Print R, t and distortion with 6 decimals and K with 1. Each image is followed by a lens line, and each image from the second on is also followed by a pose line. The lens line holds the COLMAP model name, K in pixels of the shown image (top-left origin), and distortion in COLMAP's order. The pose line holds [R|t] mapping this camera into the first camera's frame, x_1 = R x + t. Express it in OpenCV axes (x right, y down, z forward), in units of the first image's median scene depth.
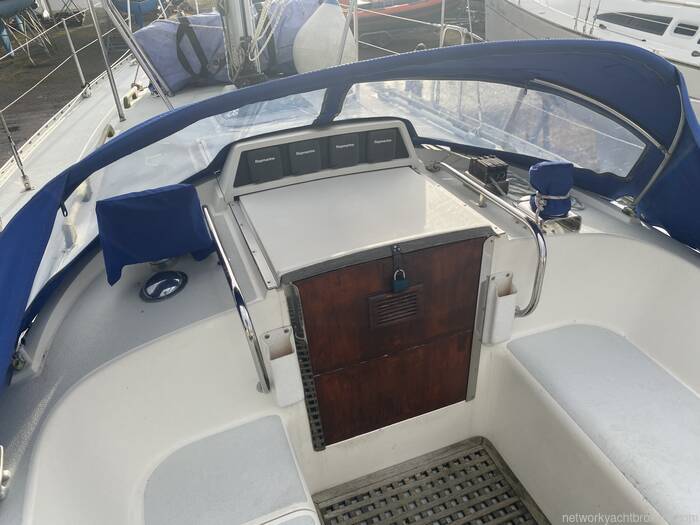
lens RADIAL K [[531.3, 0, 338.4], [0, 531.3, 262.9], [0, 0, 1]] dist [0.009373, -0.002985]
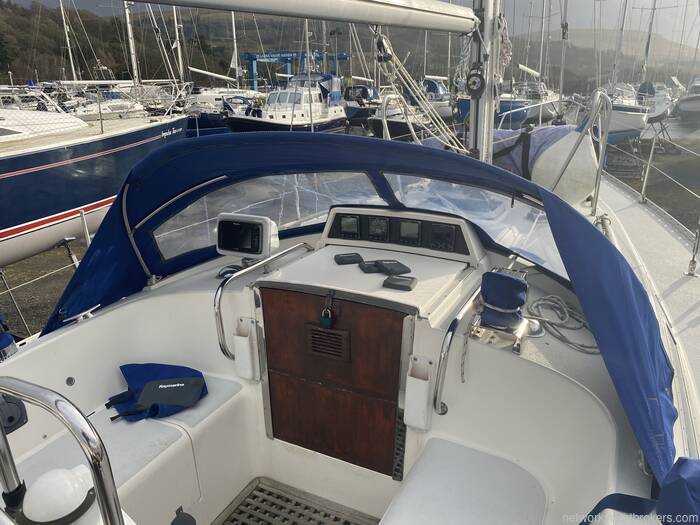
lens RADIAL K [[511.4, 0, 335.9], [0, 511.4, 262.2], [0, 0, 1]] dist [-0.009977, -0.003806]
pose [[0.666548, 0.256806, -0.699831, 0.800833], [-0.398109, 0.916333, -0.042923, -0.038858], [0.630256, 0.307219, 0.713018, 0.108012]]
